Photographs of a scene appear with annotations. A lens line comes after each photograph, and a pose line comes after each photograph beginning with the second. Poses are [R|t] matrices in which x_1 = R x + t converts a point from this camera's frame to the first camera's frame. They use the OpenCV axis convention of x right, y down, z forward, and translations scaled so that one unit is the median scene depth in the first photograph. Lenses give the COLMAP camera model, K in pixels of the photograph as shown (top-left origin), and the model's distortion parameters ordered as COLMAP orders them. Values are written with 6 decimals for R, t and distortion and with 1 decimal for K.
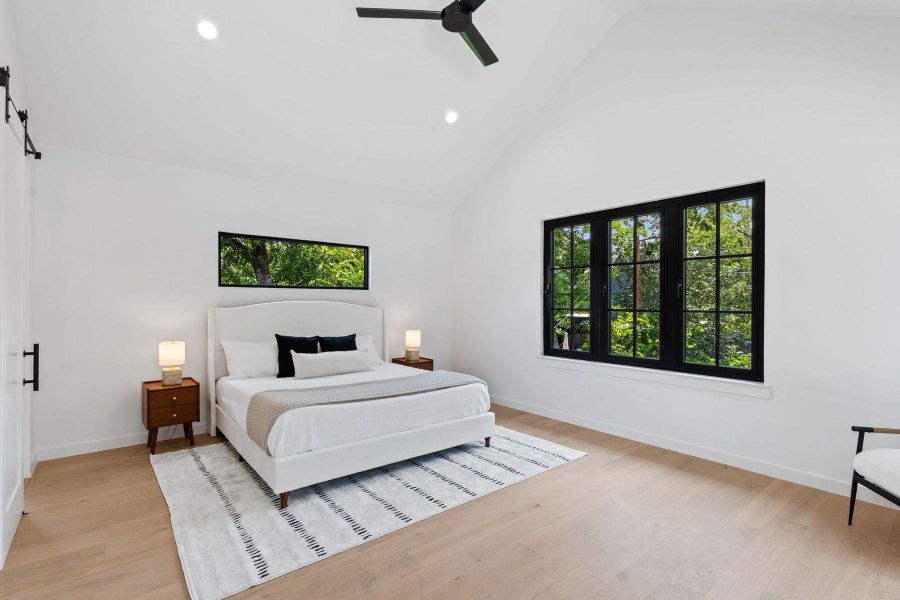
lens RADIAL K [[271.9, 0, 447.2], [0, 271.9, 306.7], [0, 0, 1]] dist [0.000726, 0.000058]
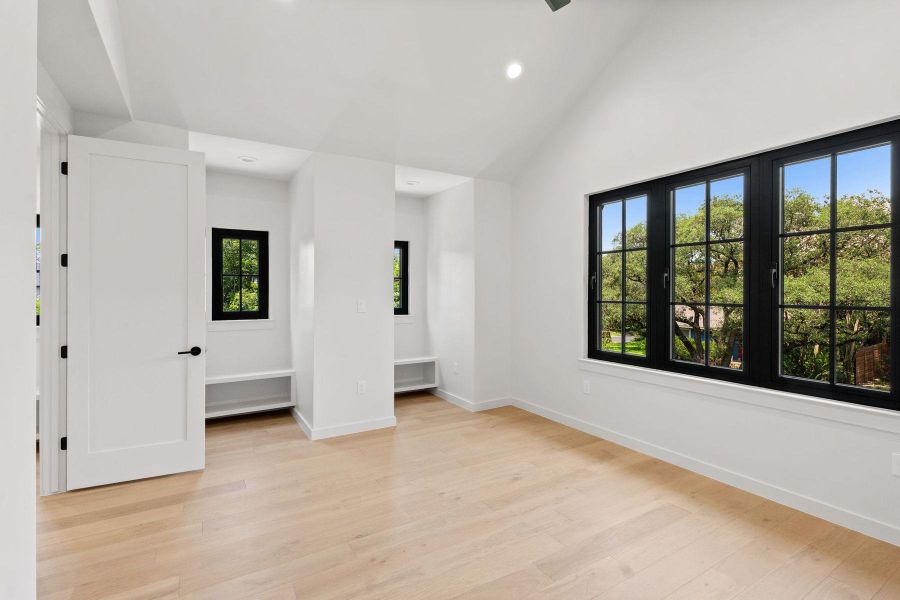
lens RADIAL K [[406.5, 0, 447.5], [0, 406.5, 295.5], [0, 0, 1]] dist [0.005724, 0.000657]
pose [[0.938117, 0.004946, -0.346283, 0.401057], [-0.008966, 0.999910, -0.010008, 0.005608], [0.346203, 0.012493, 0.938077, -0.320755]]
